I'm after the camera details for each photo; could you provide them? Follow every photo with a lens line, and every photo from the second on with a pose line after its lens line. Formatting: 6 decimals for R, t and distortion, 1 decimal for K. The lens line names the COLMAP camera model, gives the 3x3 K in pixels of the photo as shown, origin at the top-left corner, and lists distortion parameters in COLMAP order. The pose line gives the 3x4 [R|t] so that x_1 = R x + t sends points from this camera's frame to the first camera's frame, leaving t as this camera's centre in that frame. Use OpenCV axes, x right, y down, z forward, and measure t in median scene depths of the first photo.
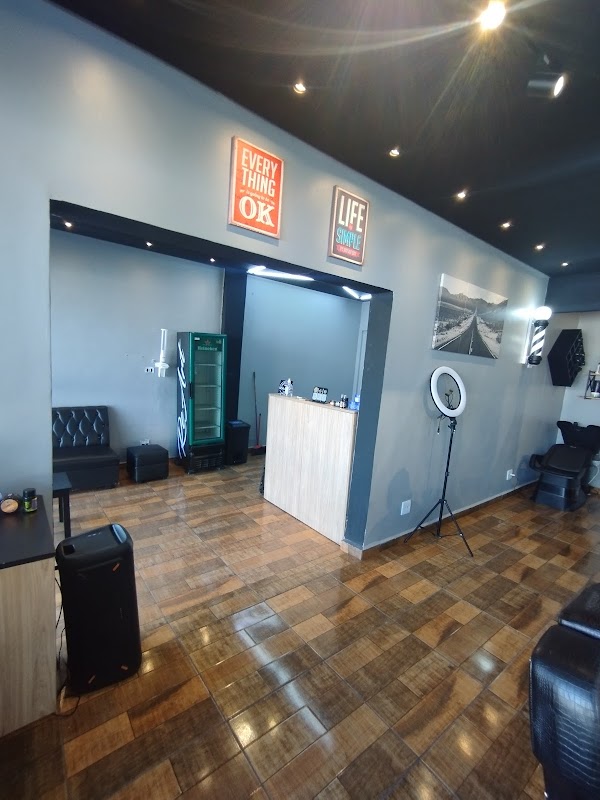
lens RADIAL K [[368.3, 0, 300.3], [0, 368.3, 406.4], [0, 0, 1]] dist [0.001027, -0.000251]
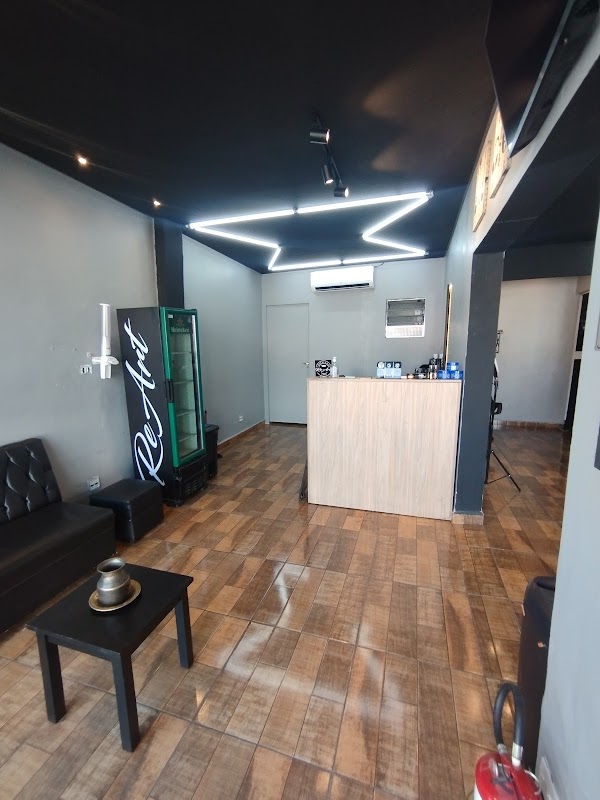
lens RADIAL K [[369.2, 0, 297.2], [0, 369.2, 402.5], [0, 0, 1]] dist [0.002374, 0.000630]
pose [[0.827946, -0.165689, 0.535773, -0.534678], [0.143171, 0.986150, 0.083724, -0.051030], [-0.542225, 0.007388, 0.840201, 0.306336]]
